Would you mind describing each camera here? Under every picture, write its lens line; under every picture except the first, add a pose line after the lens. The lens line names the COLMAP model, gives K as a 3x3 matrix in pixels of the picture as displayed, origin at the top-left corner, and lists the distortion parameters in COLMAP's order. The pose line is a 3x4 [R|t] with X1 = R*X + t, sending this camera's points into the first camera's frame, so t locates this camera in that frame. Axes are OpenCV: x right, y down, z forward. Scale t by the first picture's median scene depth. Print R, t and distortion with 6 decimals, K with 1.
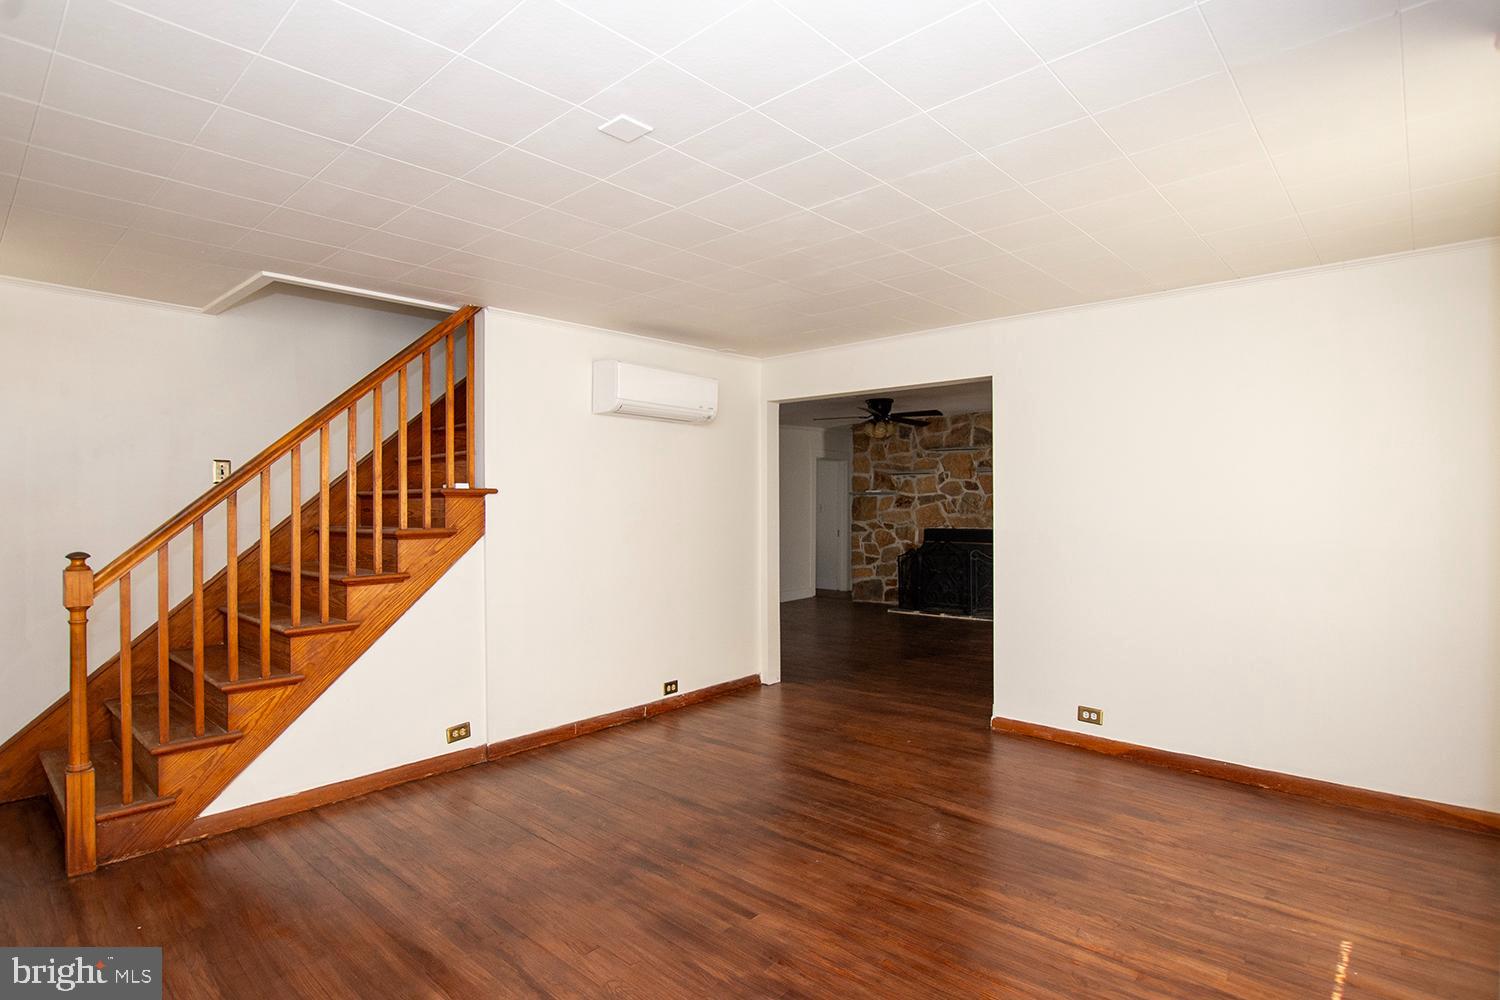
lens RADIAL K [[753.0, 0, 754.2], [0, 753.0, 507.5], [0, 0, 1]] dist [-0.021546, 0.006522]
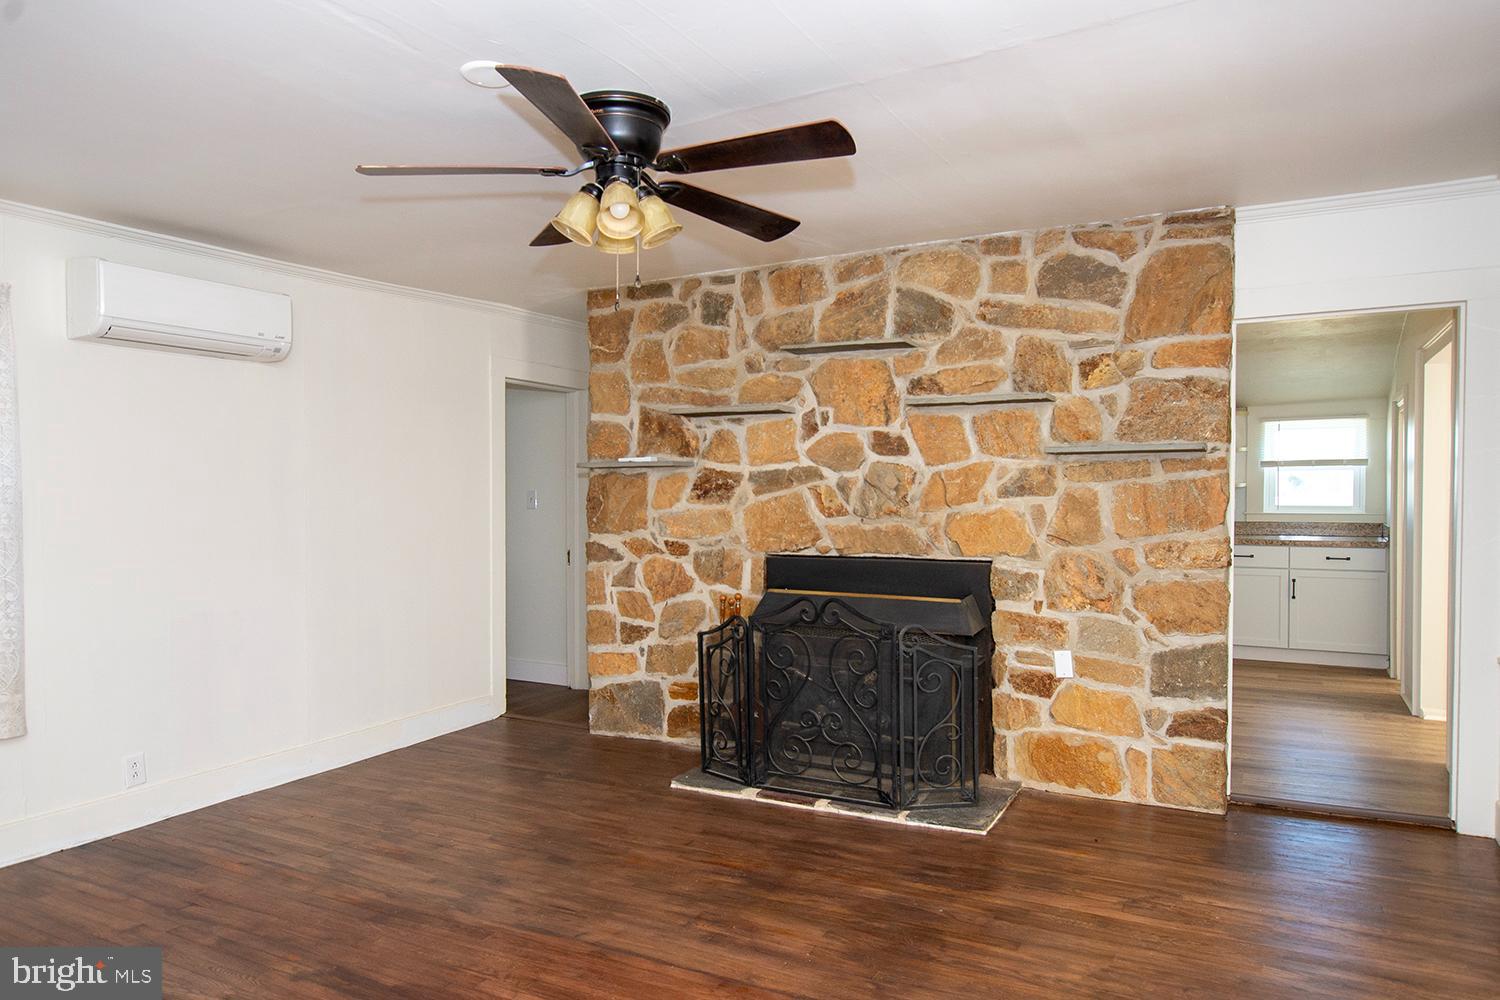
lens RADIAL K [[981.8, 0, 745.7], [0, 981.8, 509.4], [0, 0, 1]] dist [-0.026894, 0.022661]
pose [[0.975164, -0.006648, 0.221386, 0.103498], [0.002336, 0.999802, 0.019736, -0.005687], [-0.221474, -0.018729, 0.974987, 0.507202]]
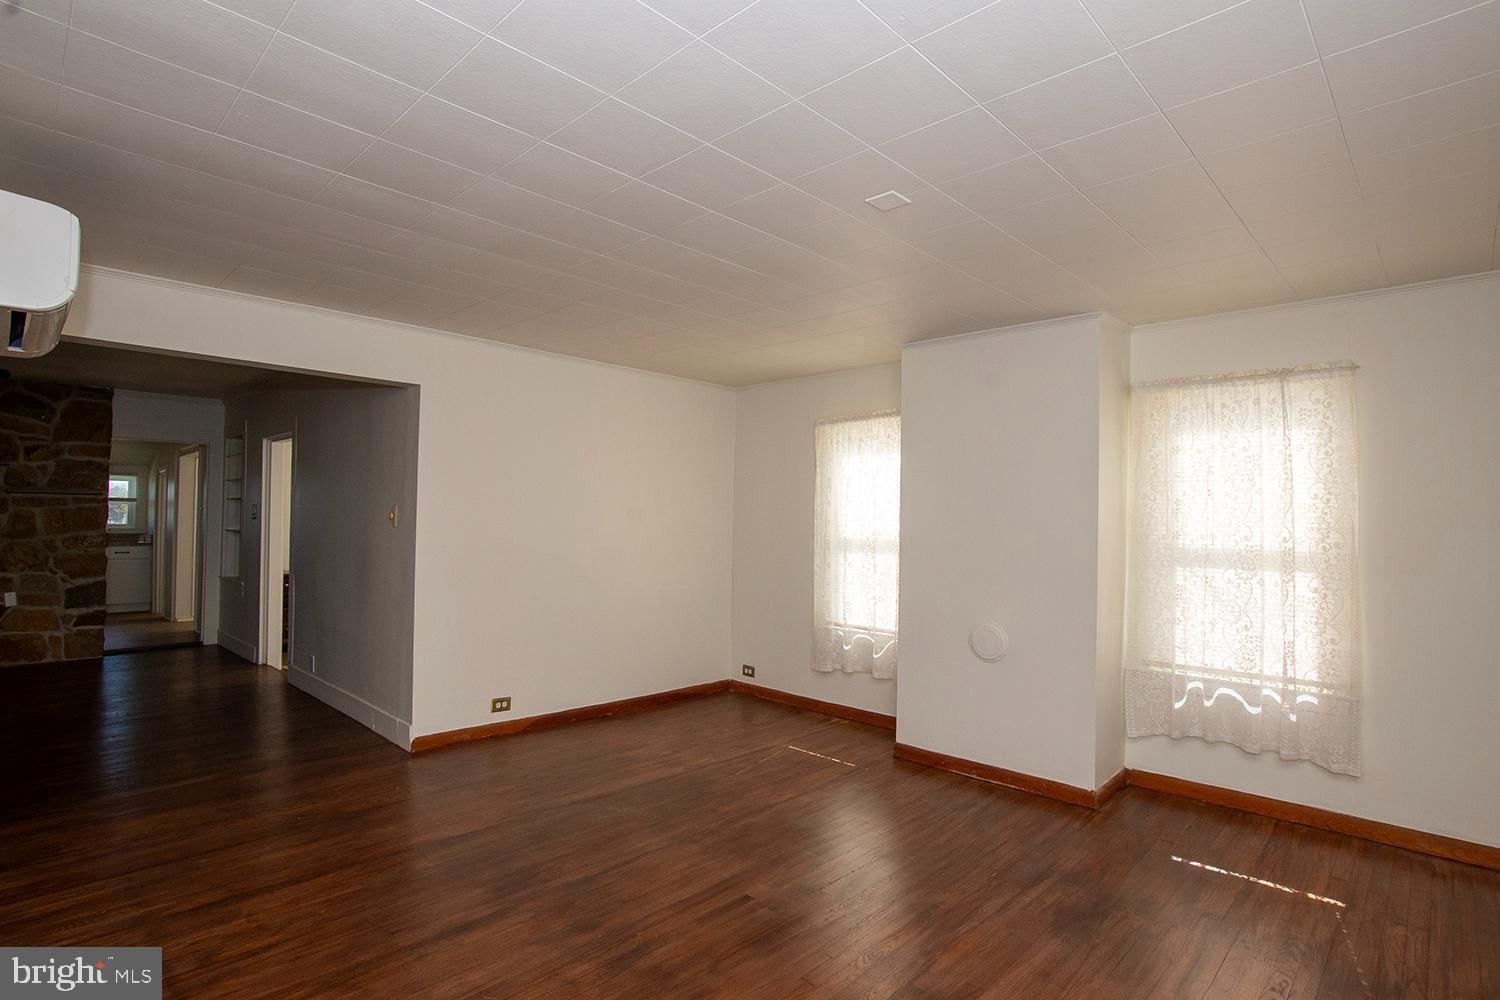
lens RADIAL K [[753.0, 0, 722.7], [0, 753.0, 508.8], [0, 0, 1]] dist [-0.021546, 0.006522]
pose [[0.055404, 0.022314, 0.998215, -0.276033], [-0.011635, 0.999697, -0.021702, -0.000163], [-0.998396, -0.010411, 0.055647, 0.243487]]
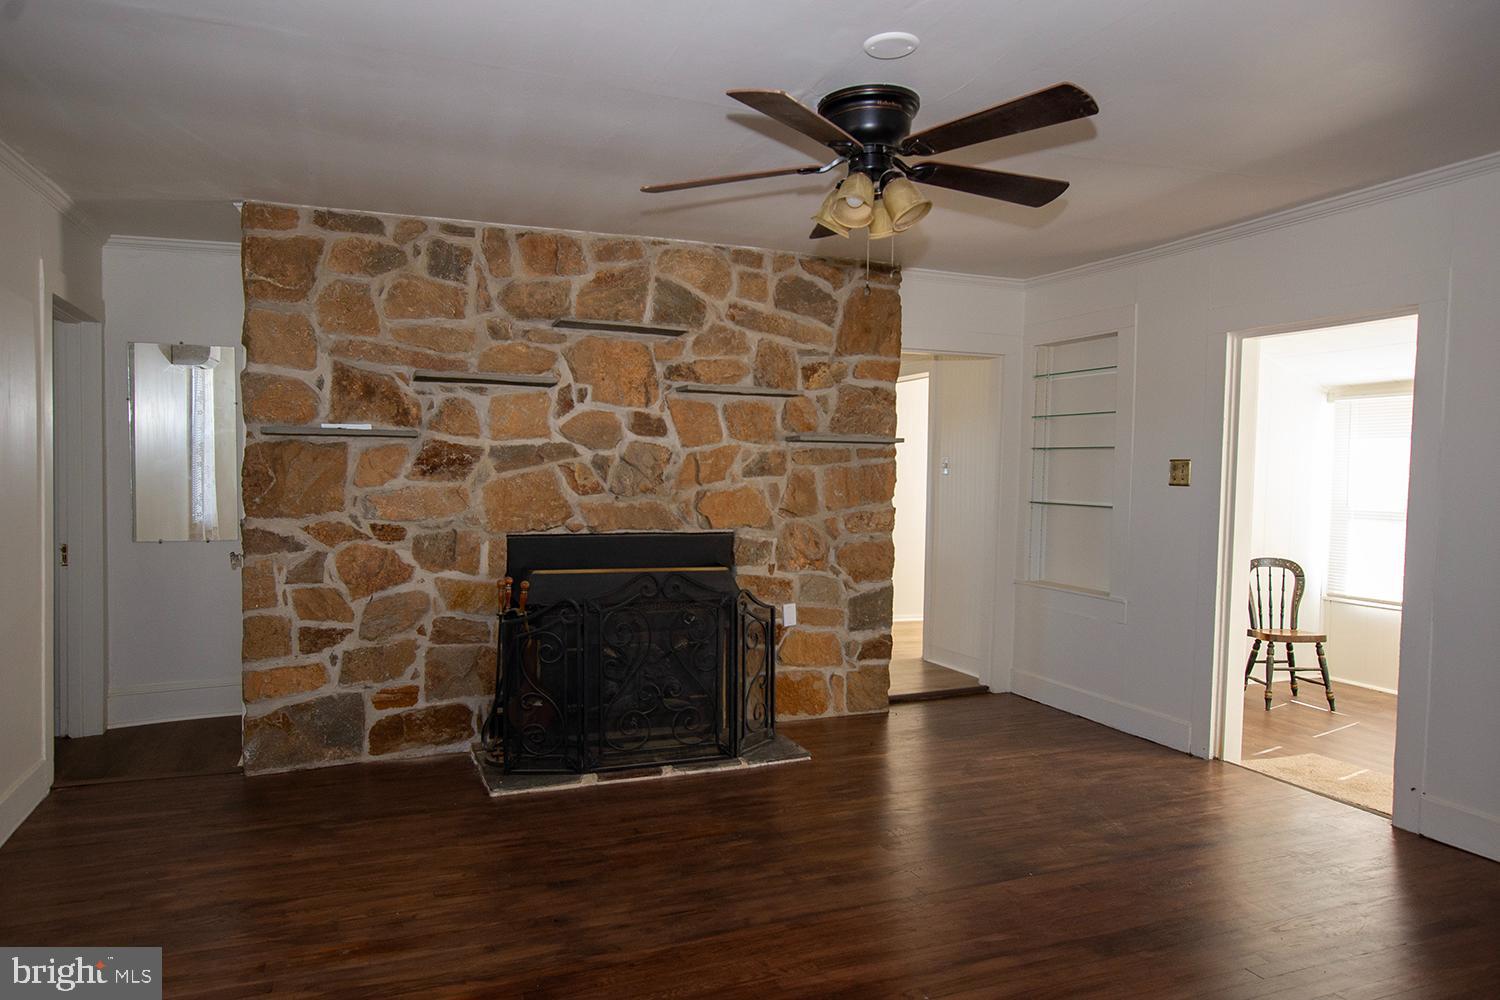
lens RADIAL K [[981.8, 0, 751.4], [0, 981.8, 506.1], [0, 0, 1]] dist [-0.026894, 0.022661]
pose [[0.453037, -0.024149, 0.891165, -0.141709], [-0.014577, 0.999299, 0.034490, -0.004522], [-0.891373, -0.028616, 0.452367, 0.679045]]
